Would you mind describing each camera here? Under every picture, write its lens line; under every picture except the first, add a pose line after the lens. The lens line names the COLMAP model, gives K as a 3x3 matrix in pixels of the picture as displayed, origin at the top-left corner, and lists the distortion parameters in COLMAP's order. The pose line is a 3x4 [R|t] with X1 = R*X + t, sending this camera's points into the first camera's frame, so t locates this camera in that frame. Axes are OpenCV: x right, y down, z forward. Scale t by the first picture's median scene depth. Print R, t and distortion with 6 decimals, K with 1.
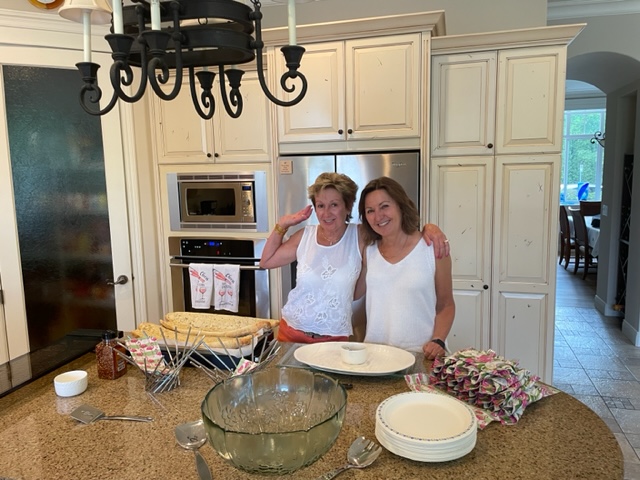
lens RADIAL K [[489.1, 0, 320.0], [0, 489.1, 240.0], [0, 0, 1]] dist [0.109811, -0.128736]
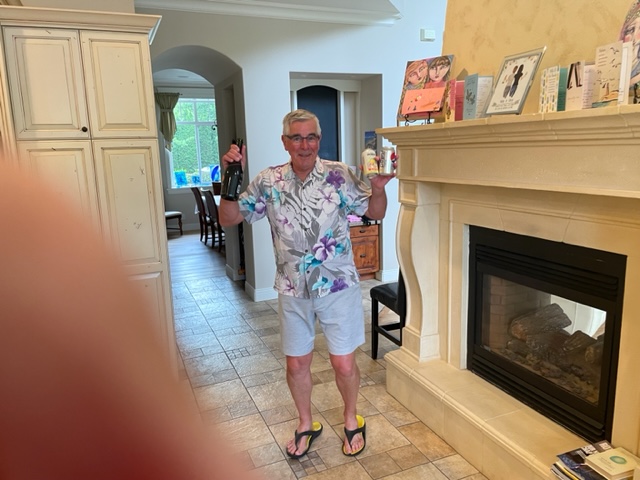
lens RADIAL K [[489.1, 0, 320.0], [0, 489.1, 240.0], [0, 0, 1]] dist [0.109811, -0.128736]
pose [[0.795387, -0.119656, 0.594173, 0.095128], [0.101066, 0.992778, 0.064637, 0.006621], [-0.597616, 0.008640, 0.801736, -0.045104]]
